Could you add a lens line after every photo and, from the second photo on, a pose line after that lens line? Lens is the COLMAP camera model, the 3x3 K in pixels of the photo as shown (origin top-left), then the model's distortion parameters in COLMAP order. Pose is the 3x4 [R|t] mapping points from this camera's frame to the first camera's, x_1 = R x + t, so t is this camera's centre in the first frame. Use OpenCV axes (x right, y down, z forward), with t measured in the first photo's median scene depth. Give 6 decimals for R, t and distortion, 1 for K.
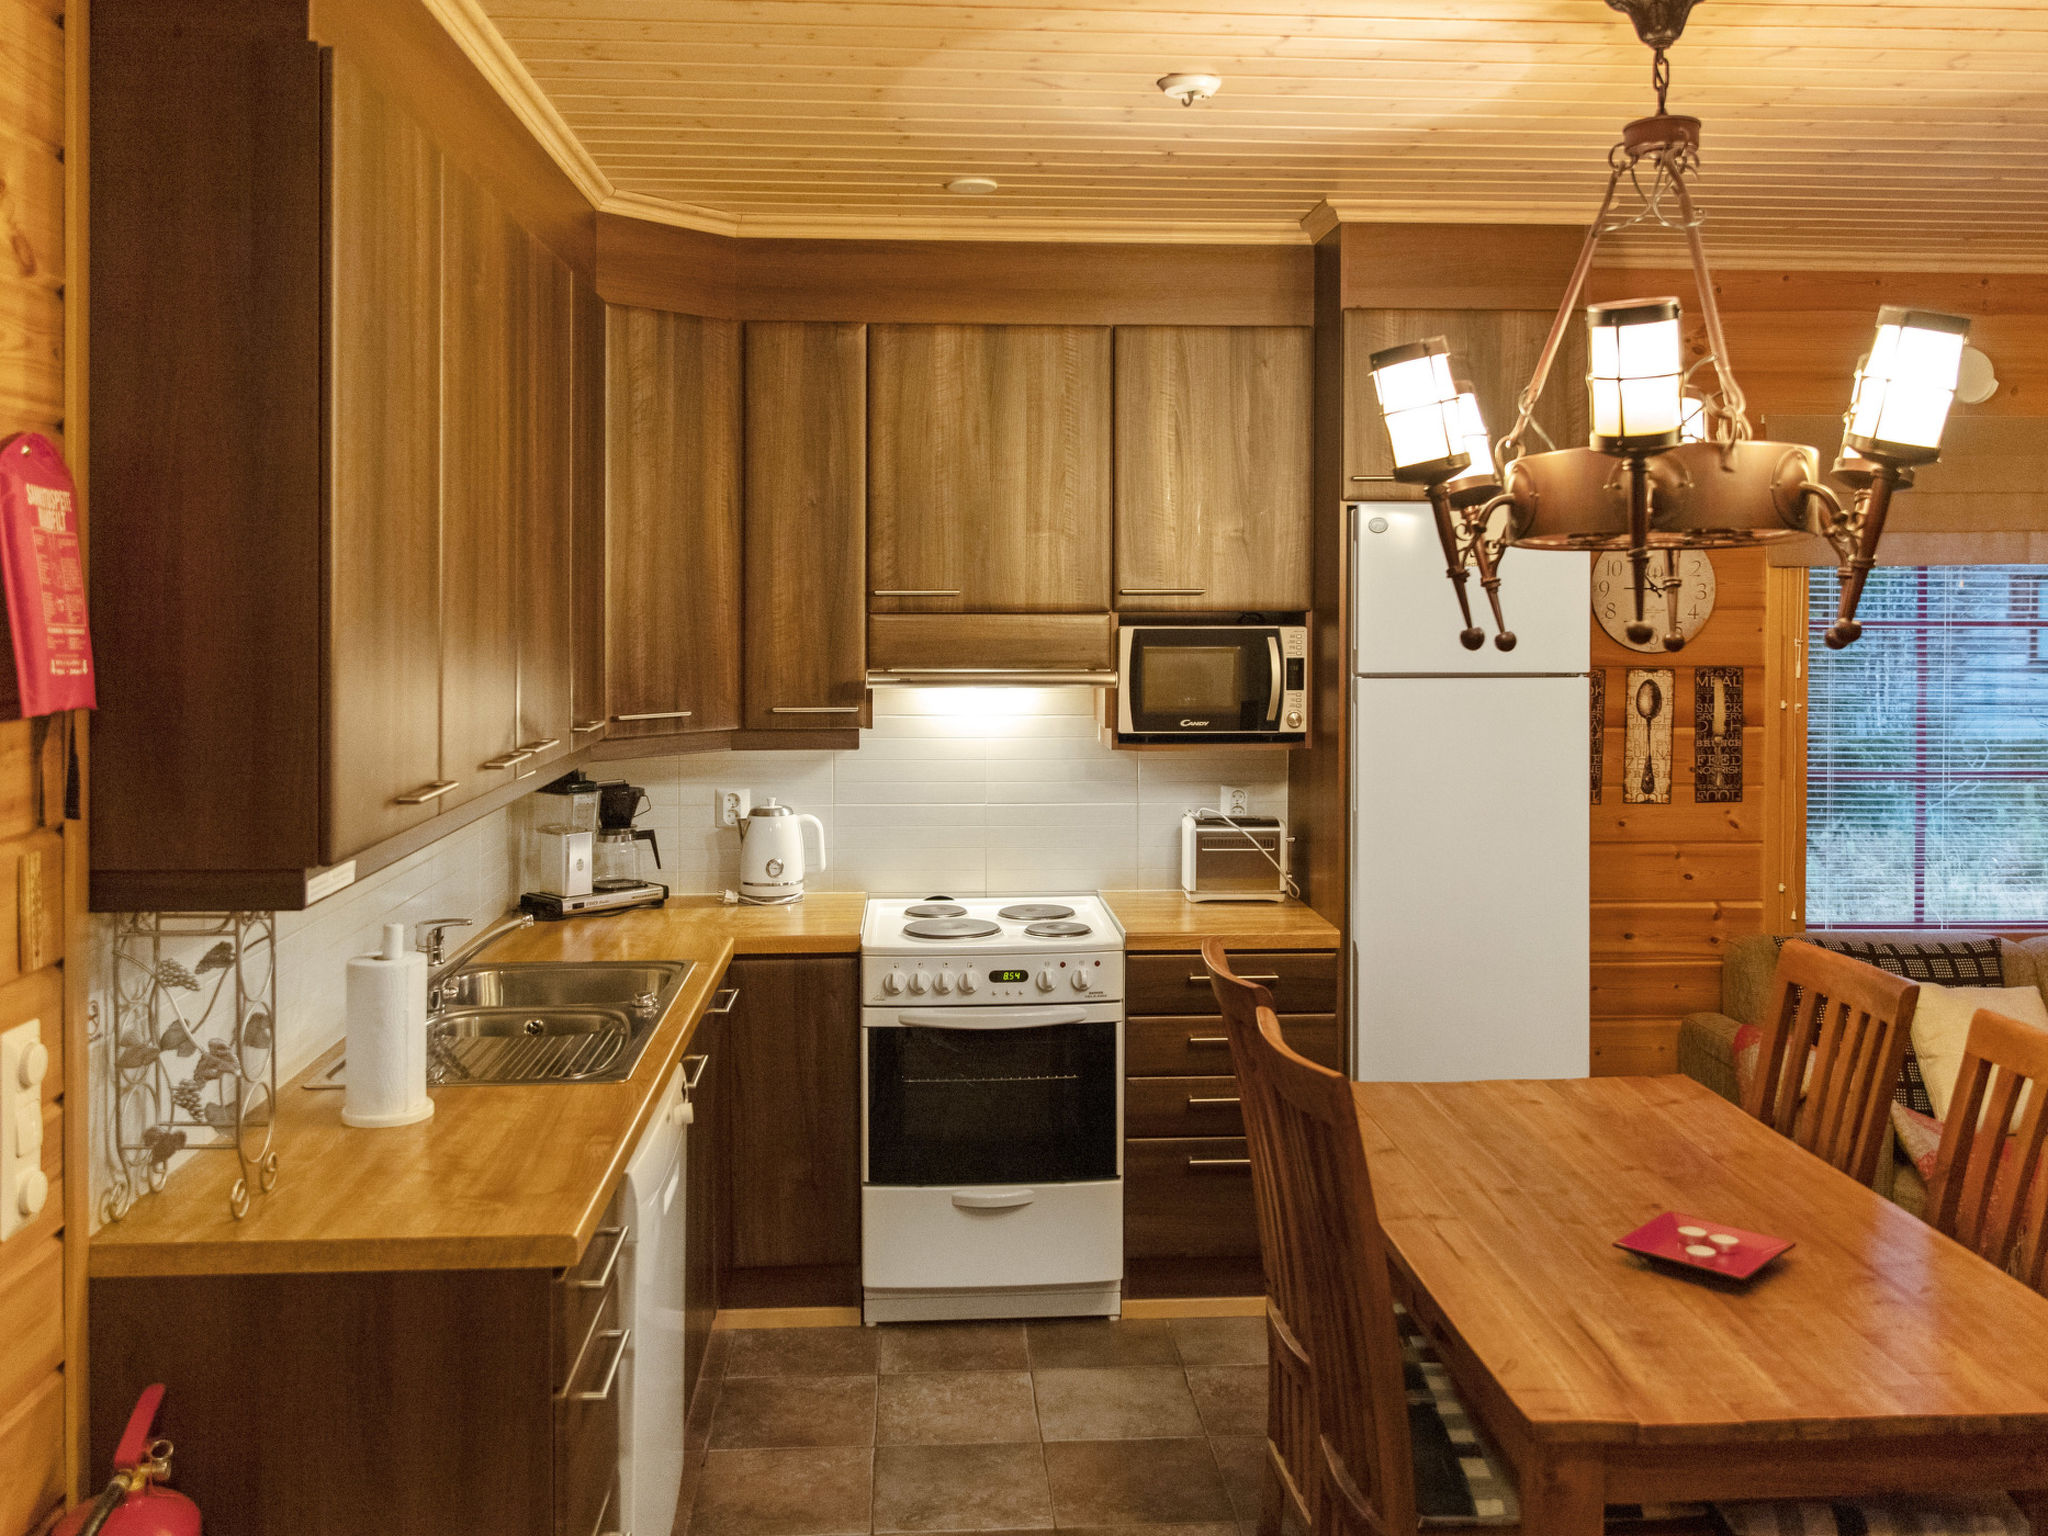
lens RADIAL K [[1839.4, 0, 1030.6], [0, 1839.4, 626.9], [0, 0, 1]] dist [0.005849, -0.015030]
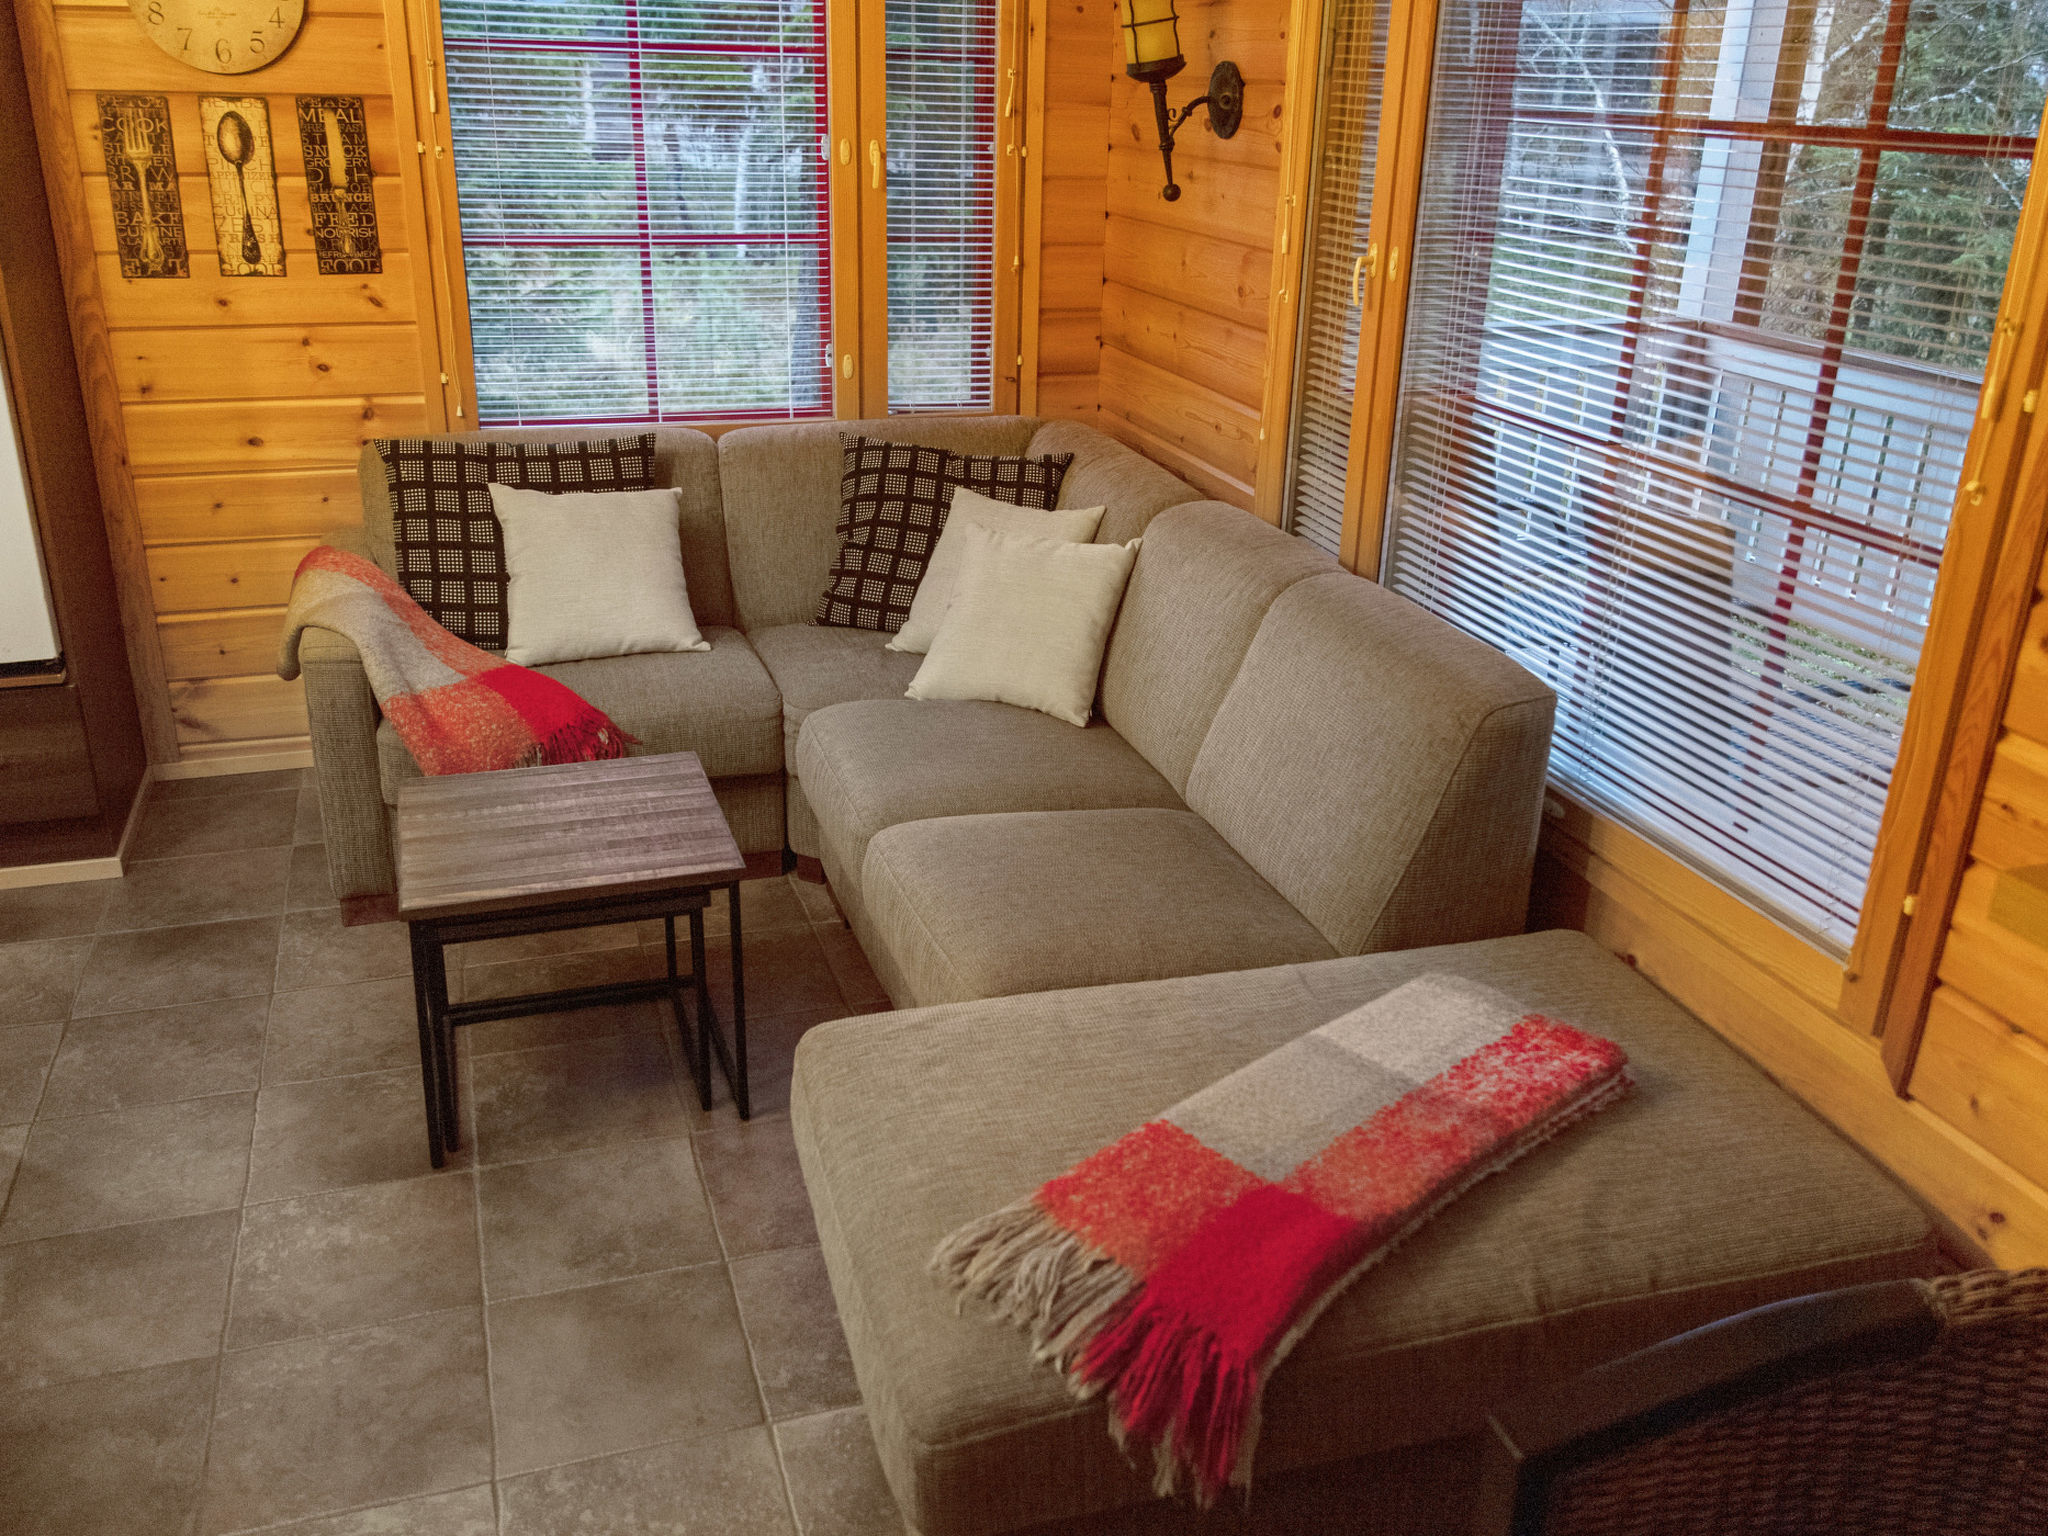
lens RADIAL K [[1750.8, 0, 1019.9], [0, 1750.8, 779.2], [0, 0, 1]] dist [-0.006675, 0.012319]
pose [[0.967371, -0.076853, 0.241428, 0.504775], [-0.016131, 0.932270, 0.361403, 0.020863], [-0.252852, -0.353505, 0.900611, 0.160949]]
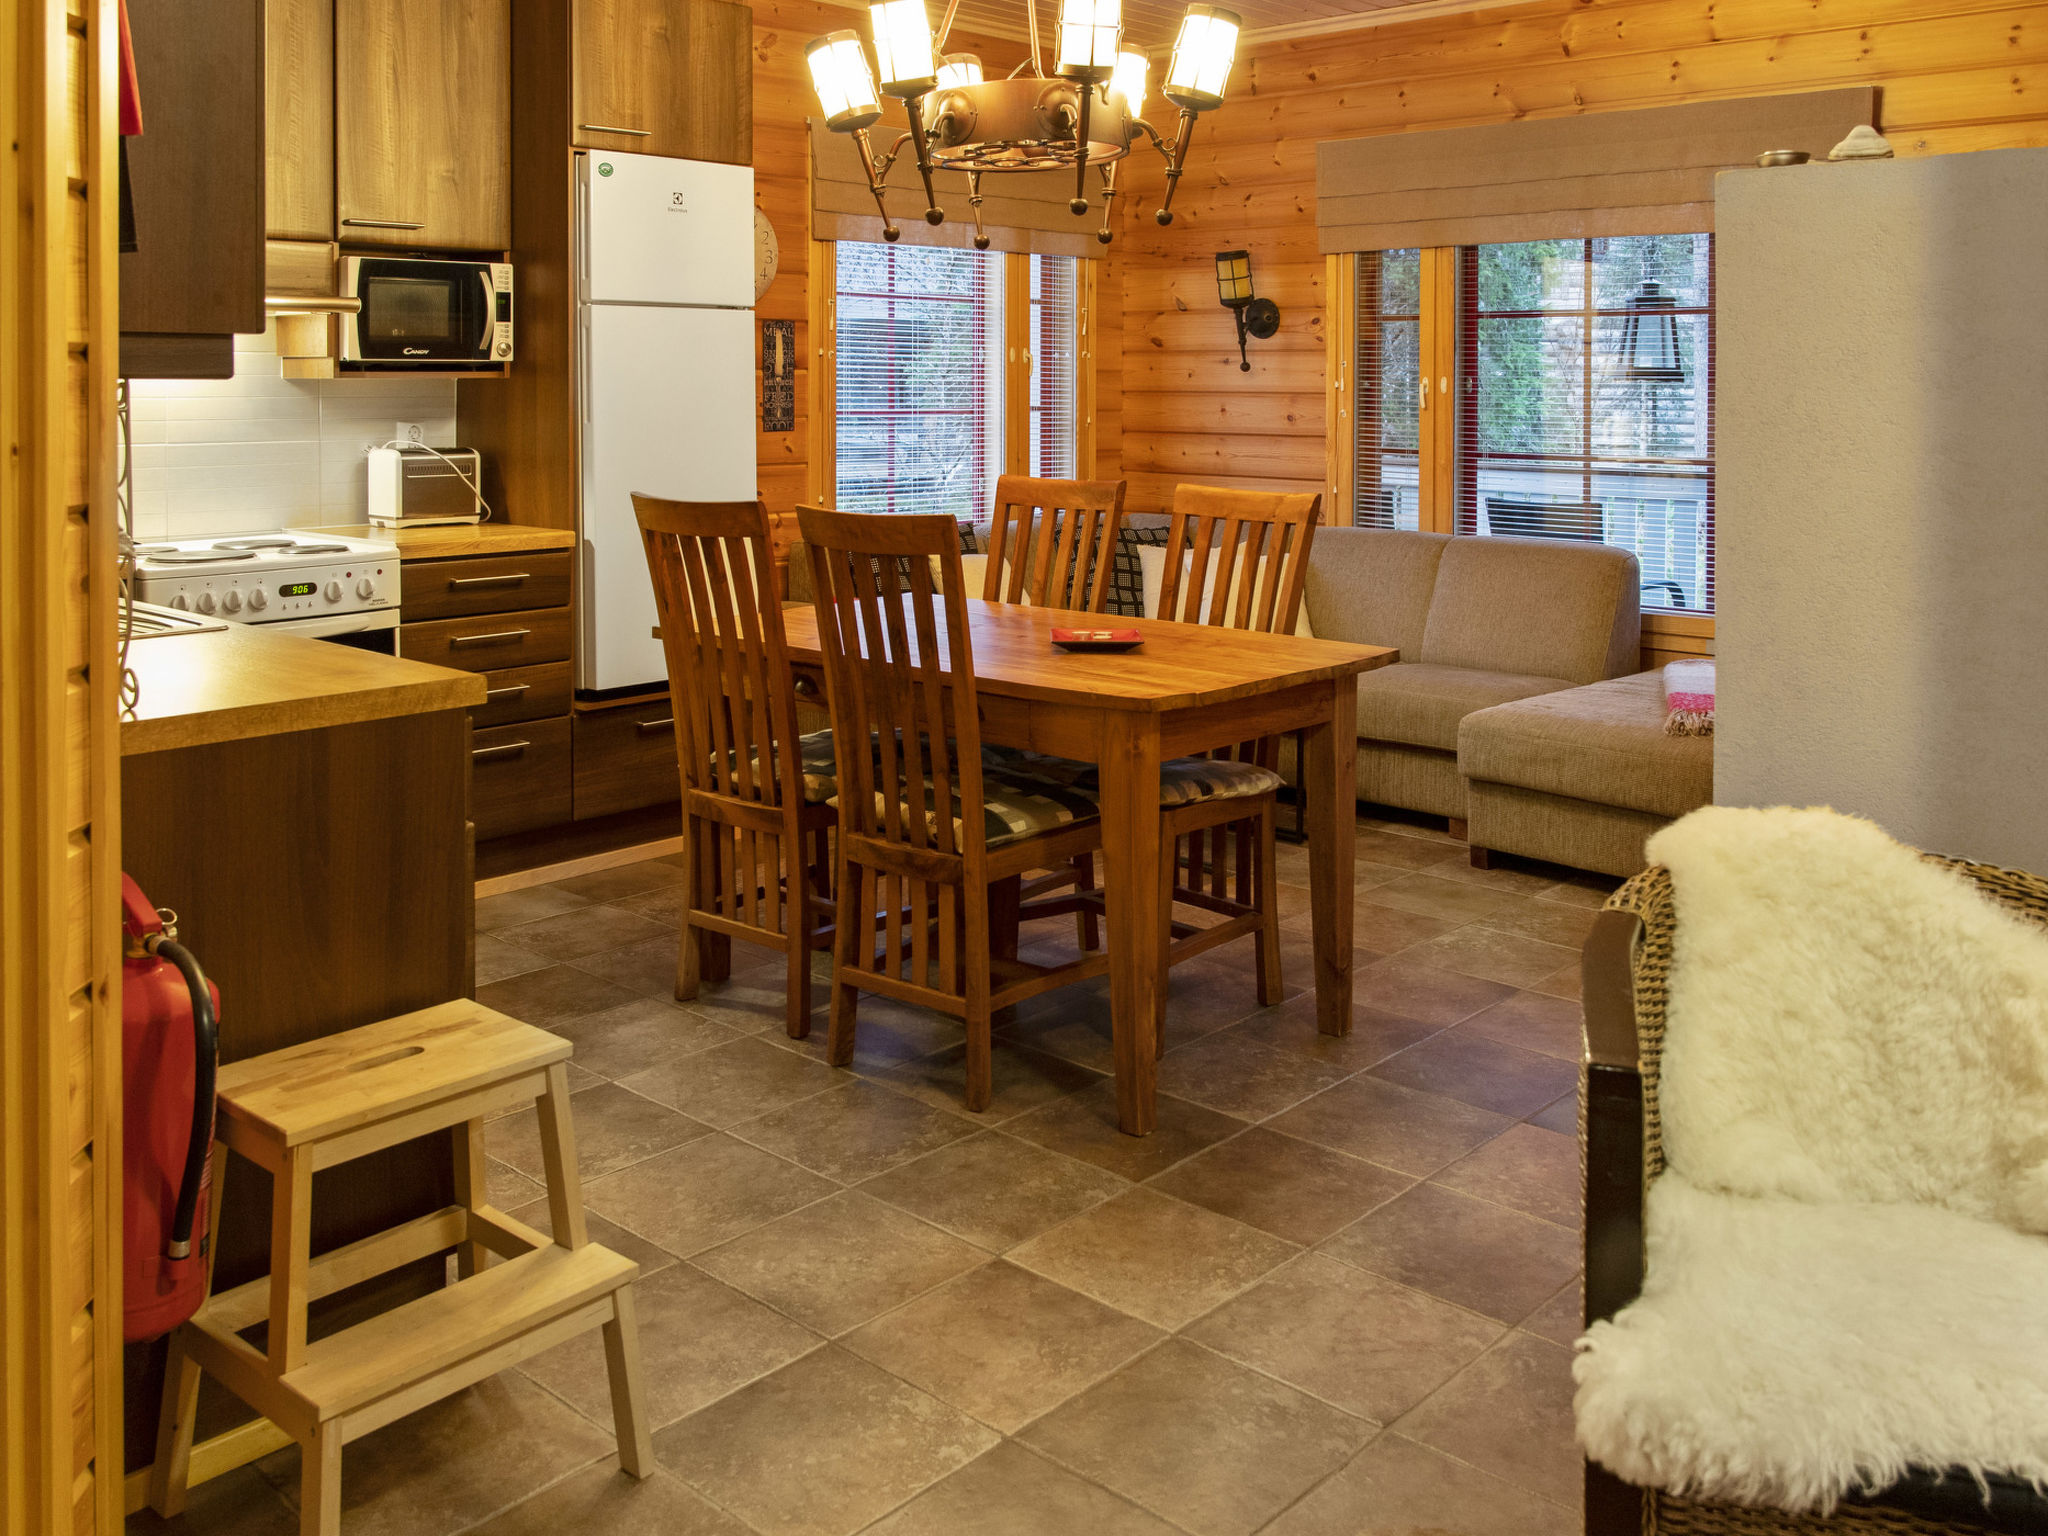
lens RADIAL K [[1839.4, 0, 1030.8], [0, 1839.4, 430.9], [0, 0, 1]] dist [0.005849, -0.015030]
pose [[0.725009, -0.019642, 0.688459, -0.383406], [0.012692, 0.999805, 0.015158, 0.087010], [-0.688623, -0.002252, 0.725117, -0.002083]]
